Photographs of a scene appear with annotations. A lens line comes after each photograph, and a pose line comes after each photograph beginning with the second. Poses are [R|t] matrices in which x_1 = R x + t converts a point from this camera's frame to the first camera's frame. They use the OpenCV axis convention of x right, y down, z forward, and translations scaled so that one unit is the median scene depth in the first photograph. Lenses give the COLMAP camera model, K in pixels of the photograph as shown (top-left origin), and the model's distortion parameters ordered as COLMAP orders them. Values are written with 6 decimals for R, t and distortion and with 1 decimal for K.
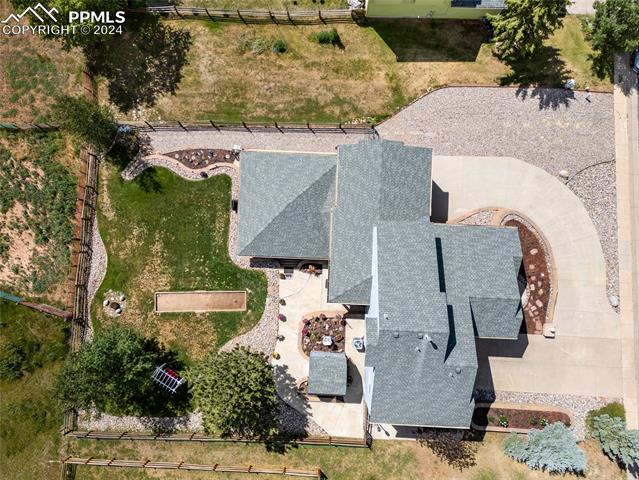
lens RADIAL K [[453.2, 0, 319.5], [0, 453.2, 240.0], [0, 0, 1]] dist [0.086150, -0.091560]
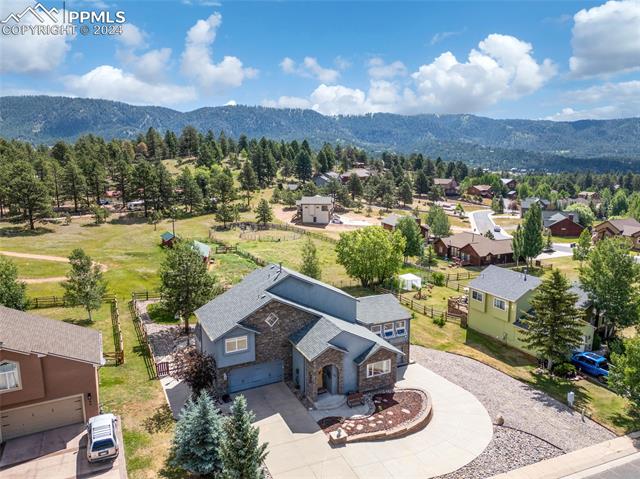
lens RADIAL K [[454.0, 0, 320.0], [0, 454.0, 239.5], [0, 0, 1]] dist [0.086150, -0.091560]
pose [[0.474632, 0.166705, -0.864253, 1.059606], [-0.879846, 0.117096, -0.460609, 0.524636], [0.024415, 0.979029, 0.202252, 0.460910]]
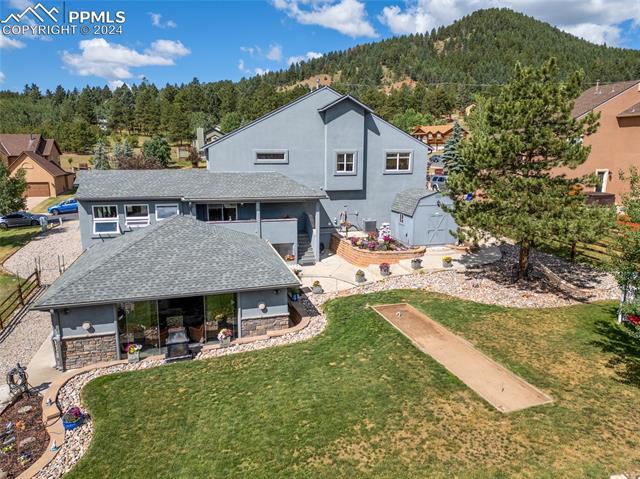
lens RADIAL K [[454.0, 0, 320.0], [0, 454.0, 239.5], [0, 0, 1]] dist [0.086150, -0.091560]
pose [[-0.307324, -0.190434, 0.932356, -0.563340], [0.951298, -0.036594, 0.306093, -0.079454], [-0.024172, 0.981018, 0.192406, 0.821166]]
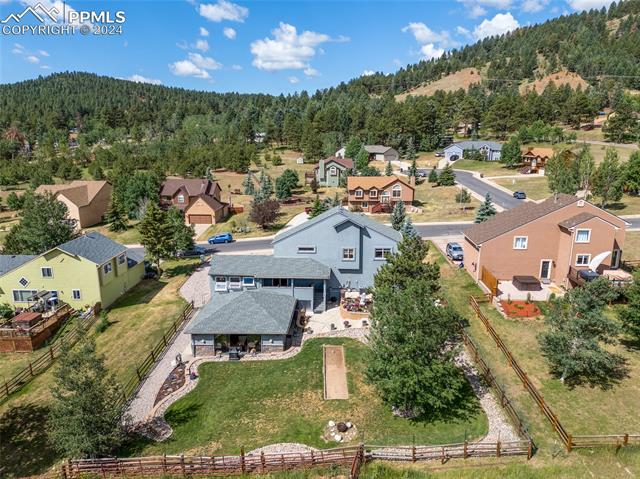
lens RADIAL K [[454.0, 0, 320.0], [0, 454.0, 239.5], [0, 0, 1]] dist [0.086150, -0.091560]
pose [[0.012105, -0.235406, 0.971822, -1.059335], [0.999765, 0.020347, -0.007524, 0.104908], [-0.018002, 0.971684, 0.235597, 0.522974]]
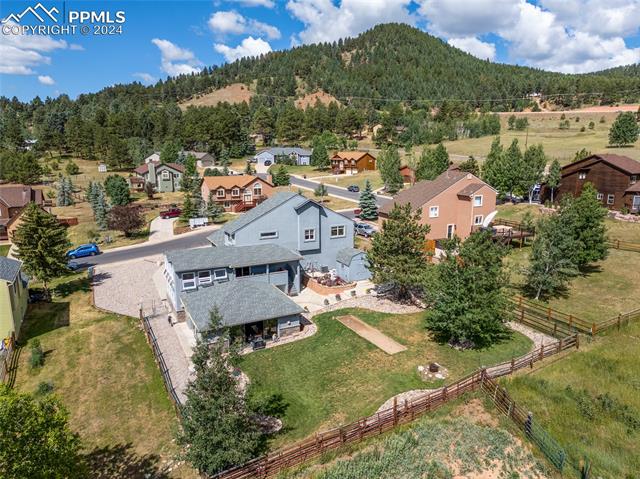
lens RADIAL K [[454.0, 0, 320.0], [0, 454.0, 239.5], [0, 0, 1]] dist [0.086150, -0.091560]
pose [[-0.477264, -0.178735, 0.860391, -0.967349], [0.878633, -0.080418, 0.470677, -0.373603], [-0.014936, 0.980605, 0.195423, 0.614654]]
